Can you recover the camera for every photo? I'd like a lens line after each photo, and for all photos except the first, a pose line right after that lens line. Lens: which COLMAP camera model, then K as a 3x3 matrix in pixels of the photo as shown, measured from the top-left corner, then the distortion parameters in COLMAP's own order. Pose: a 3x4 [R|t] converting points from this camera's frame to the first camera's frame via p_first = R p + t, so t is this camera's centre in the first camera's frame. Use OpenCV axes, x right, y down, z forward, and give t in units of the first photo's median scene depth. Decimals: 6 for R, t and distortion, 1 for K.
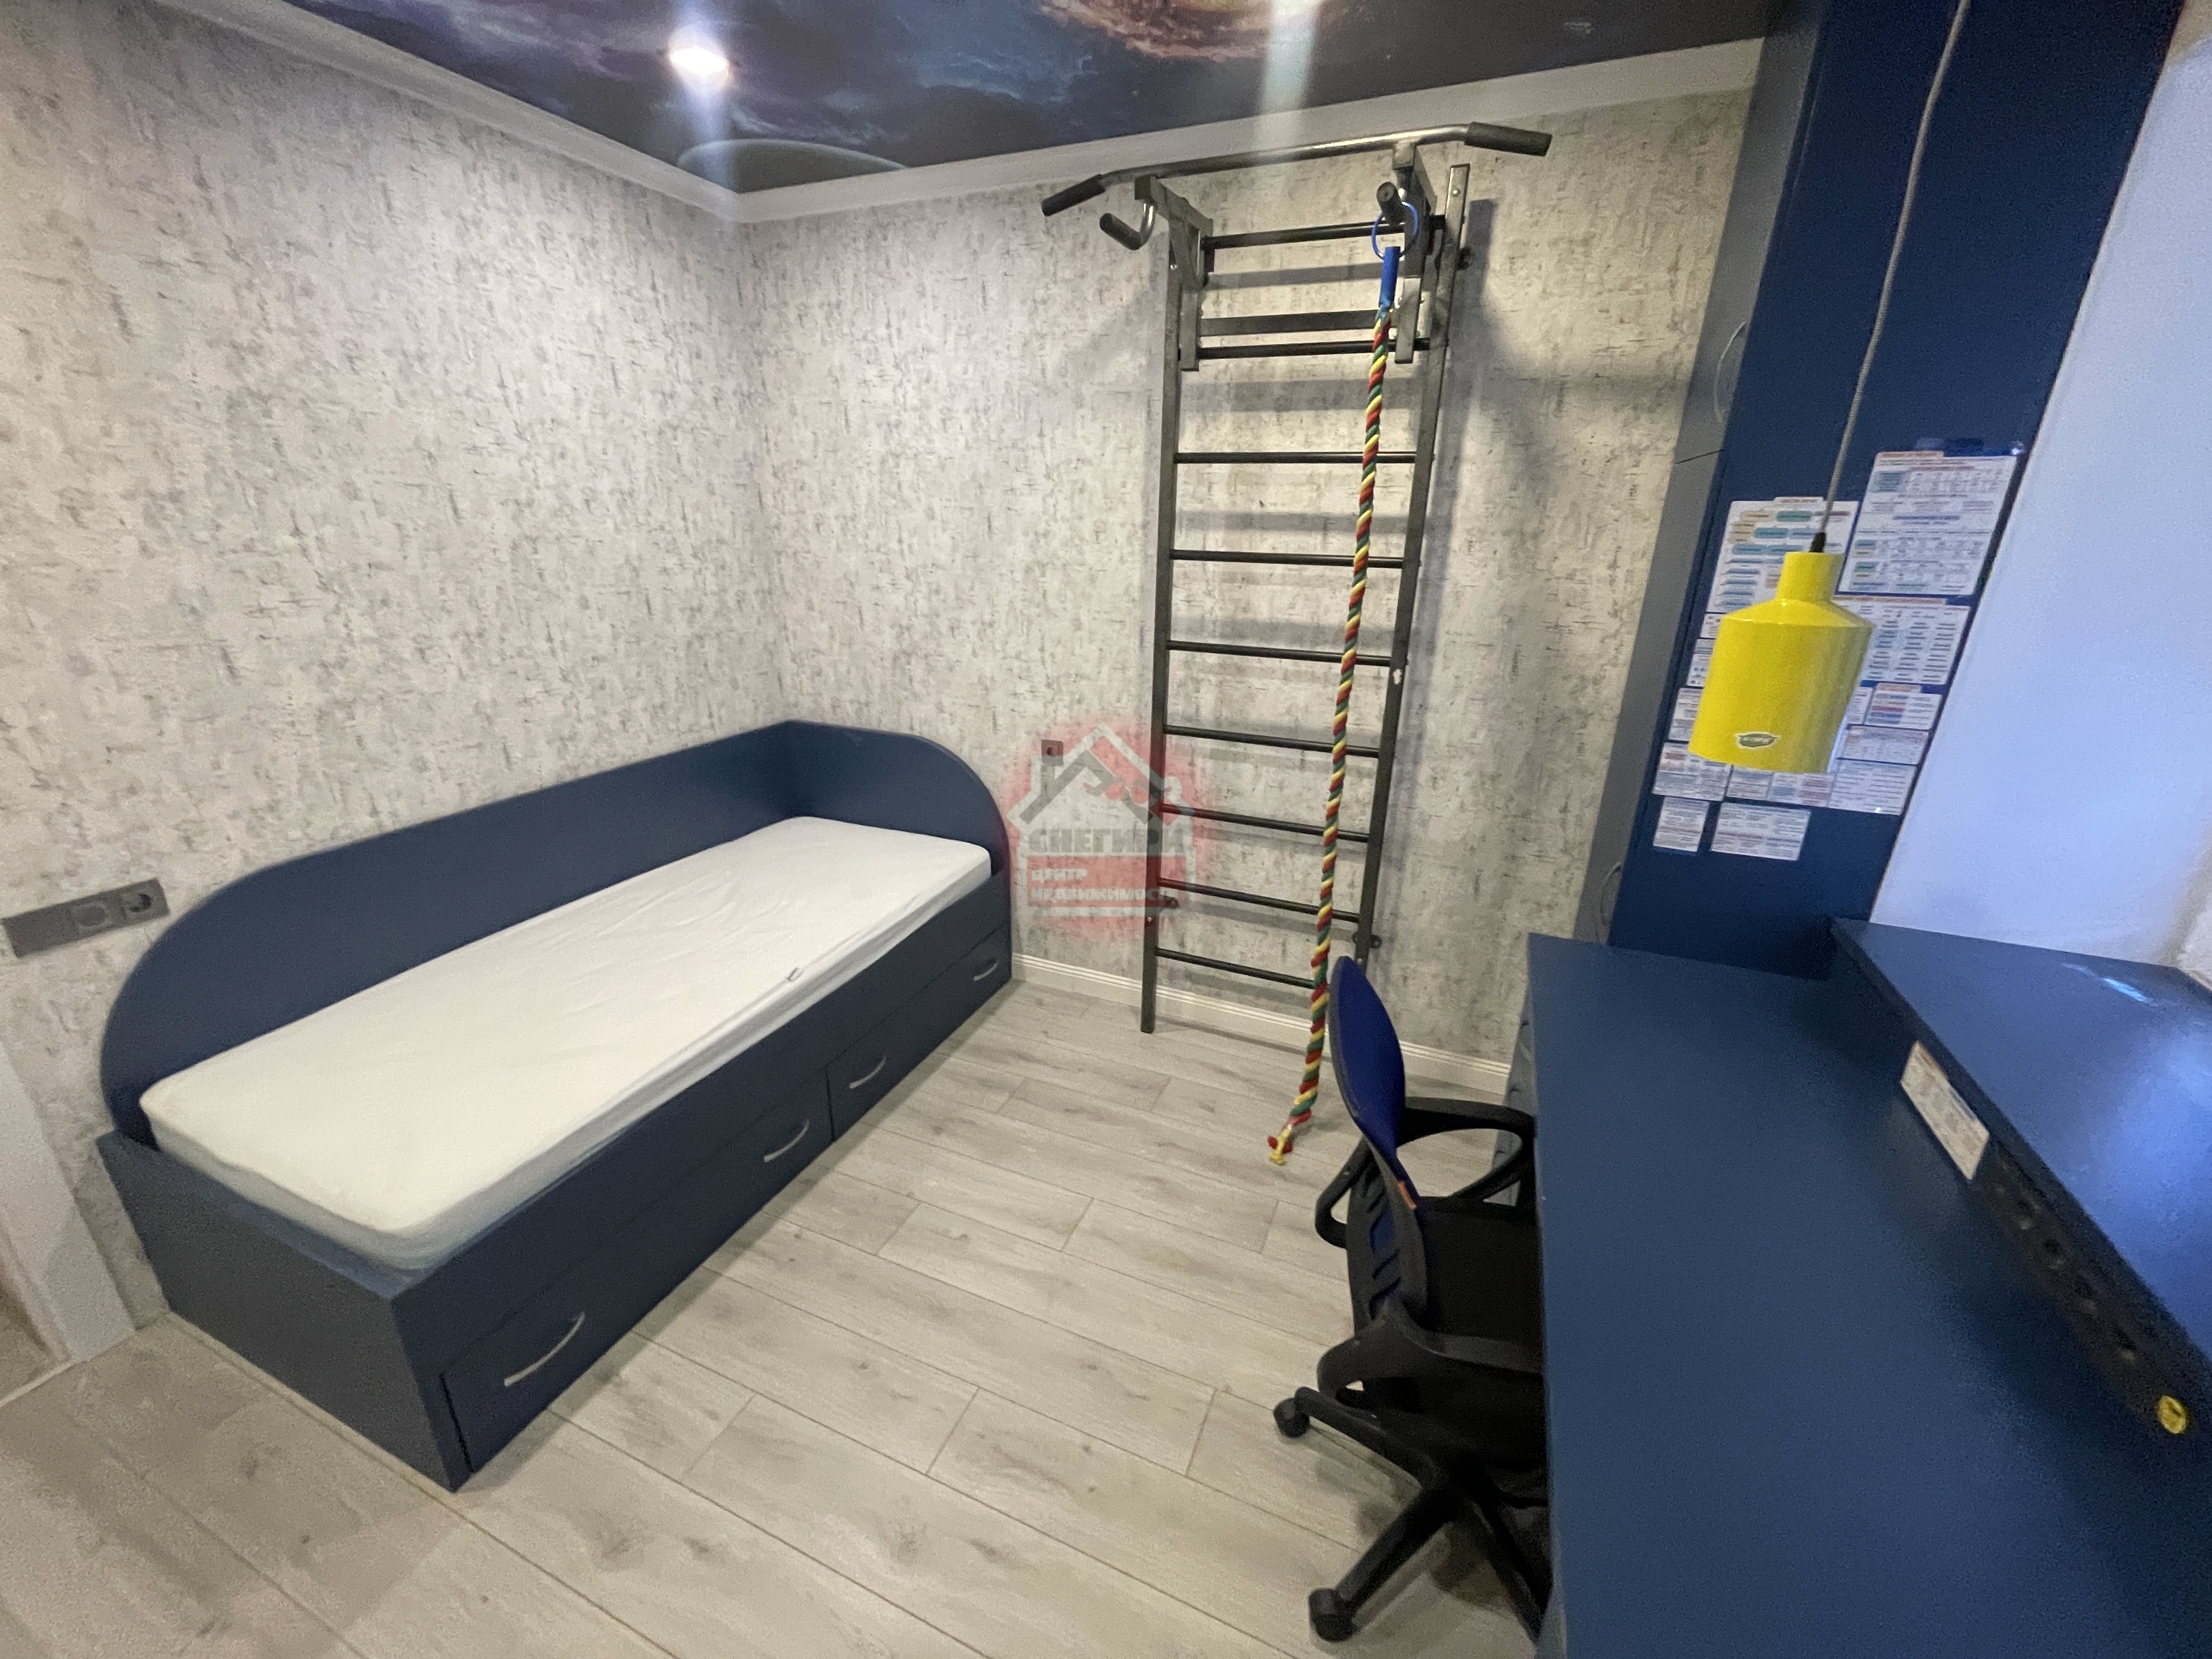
lens RADIAL K [[891.3, 0, 1101.2], [0, 891.3, 835.7], [0, 0, 1]] dist [-0.001580, 0.000878]
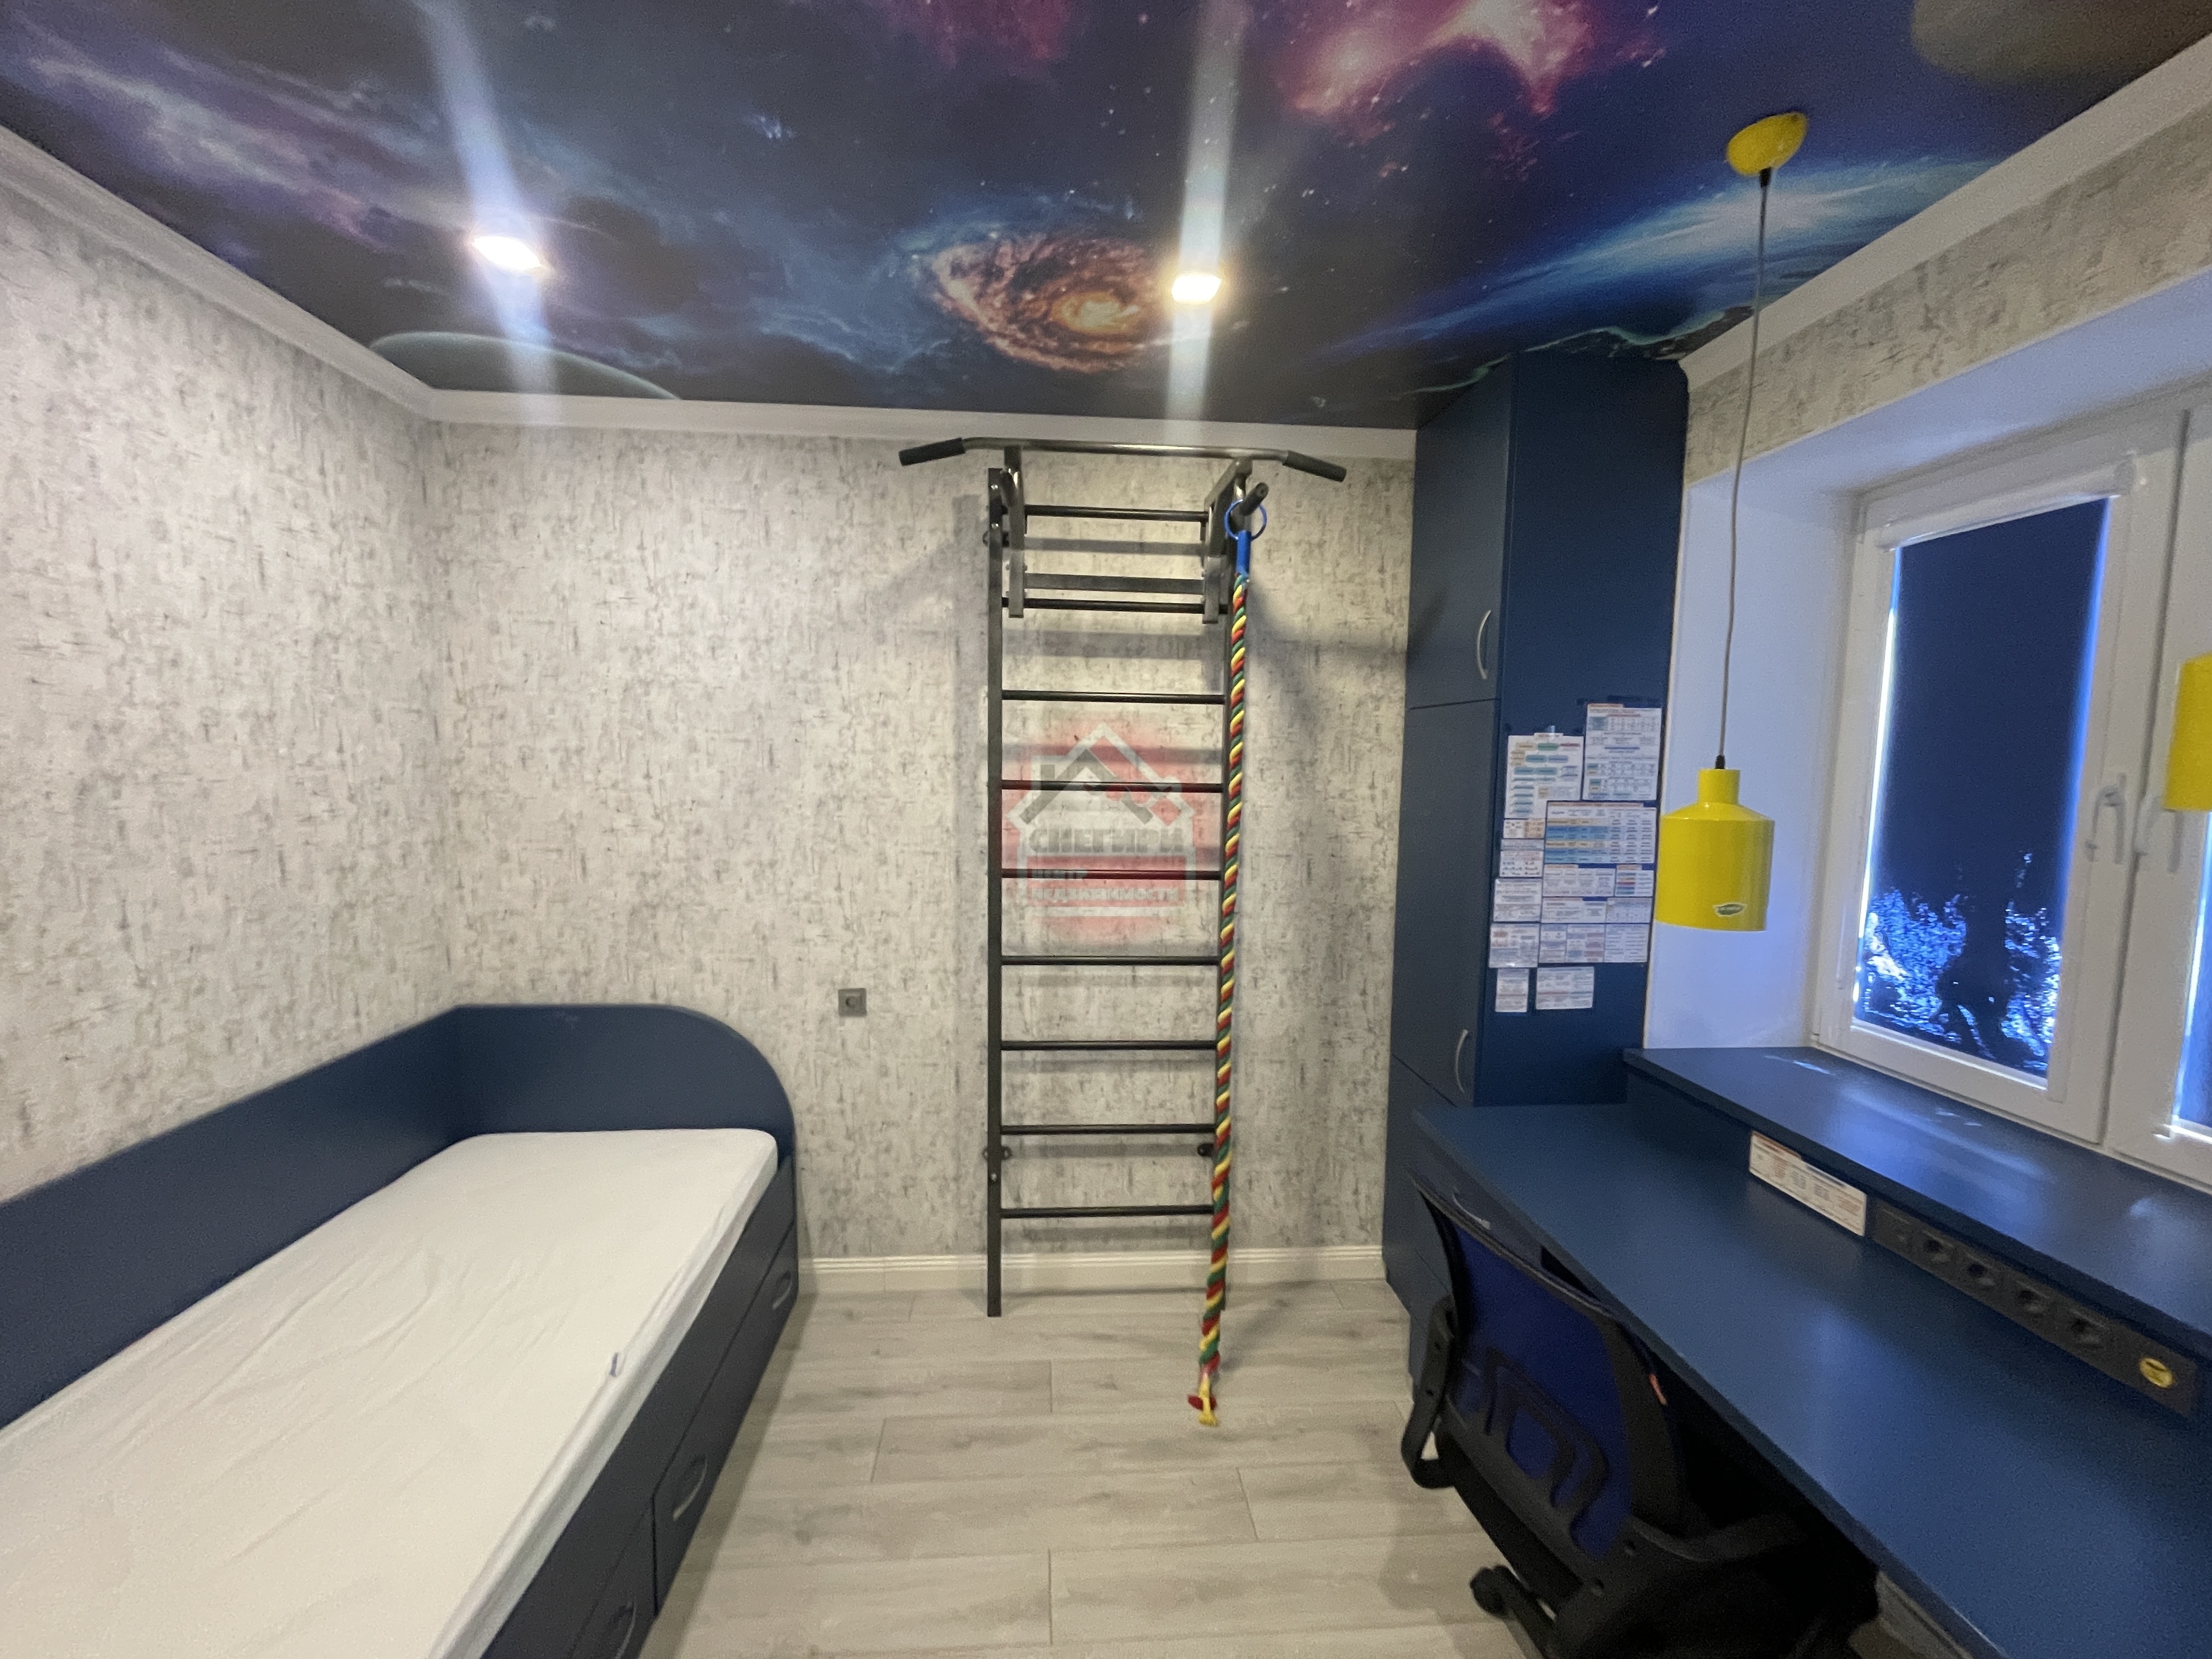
lens RADIAL K [[891.3, 0, 1099.5], [0, 891.3, 836.9], [0, 0, 1]] dist [-0.001580, 0.000878]
pose [[0.887763, -0.043890, 0.458204, -0.280616], [0.156113, 0.965154, -0.210017, -0.034580], [-0.433019, 0.257977, 0.863679, 0.113010]]
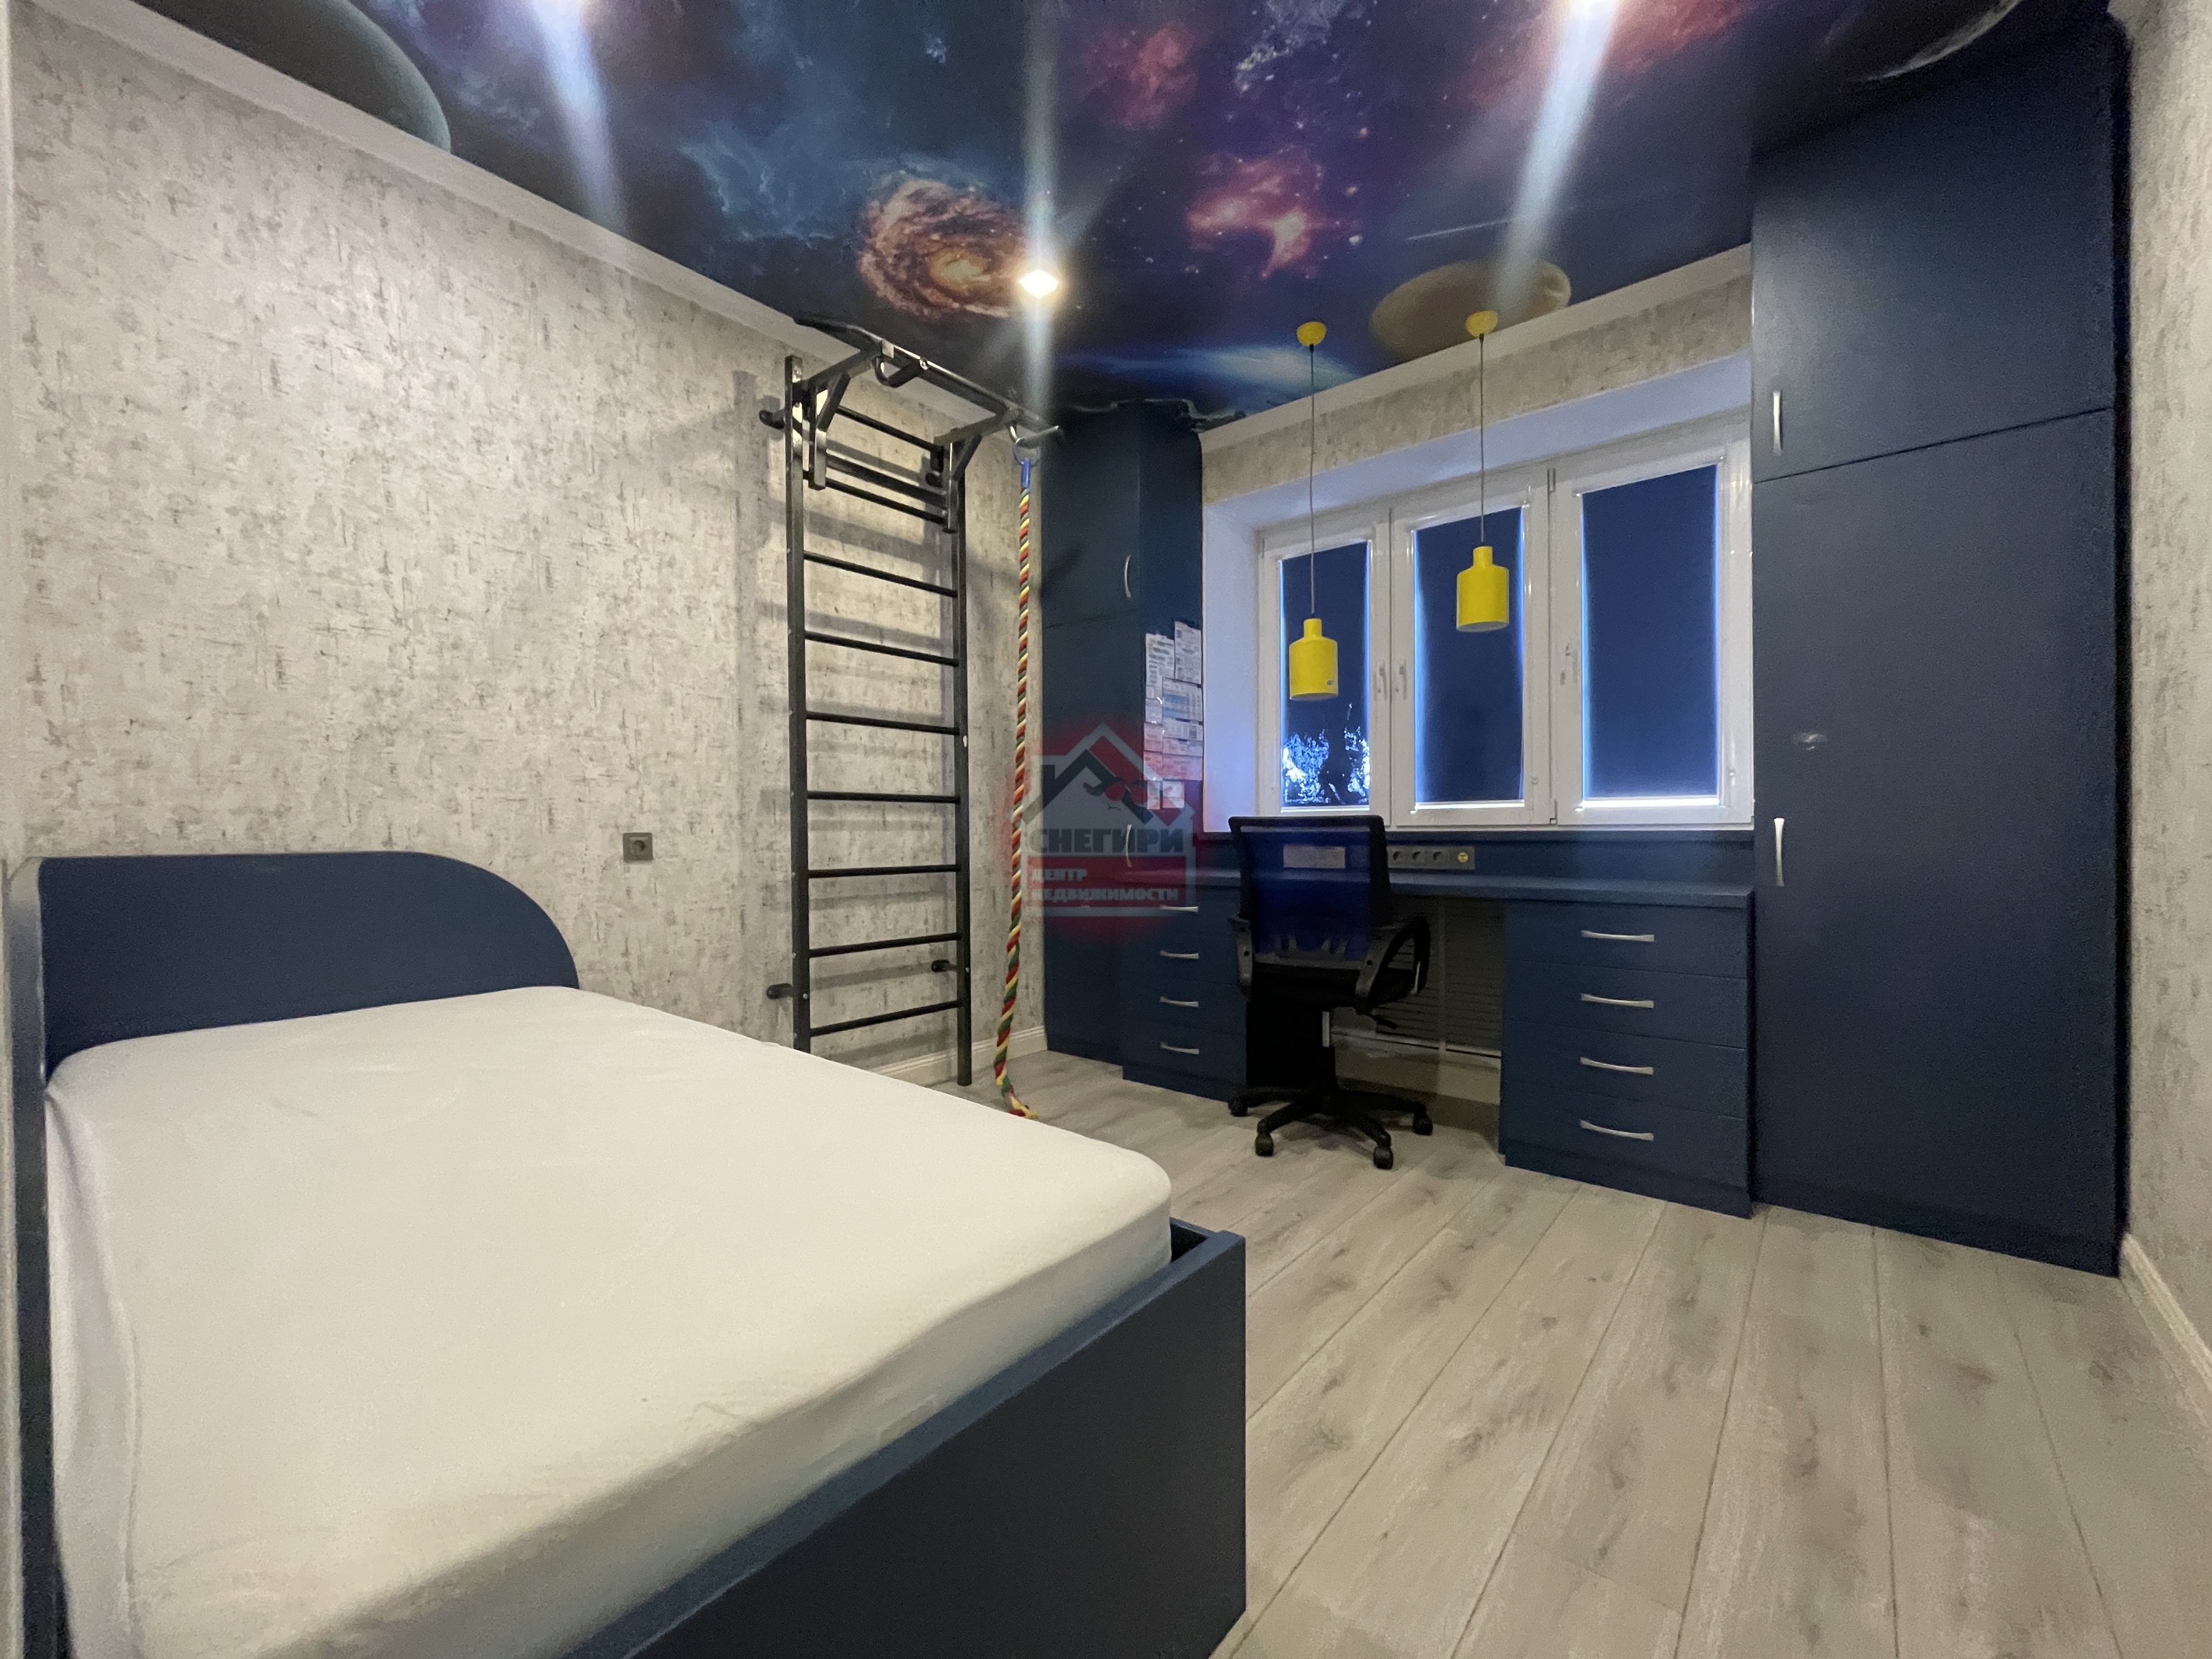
lens RADIAL K [[891.3, 0, 1096.5], [0, 891.3, 837.0], [0, 0, 1]] dist [-0.001580, 0.000878]
pose [[0.290023, -0.026584, 0.956650, -0.880775], [0.336331, 0.938682, -0.075879, 0.127561], [-0.895973, 0.343758, 0.281180, 0.448781]]
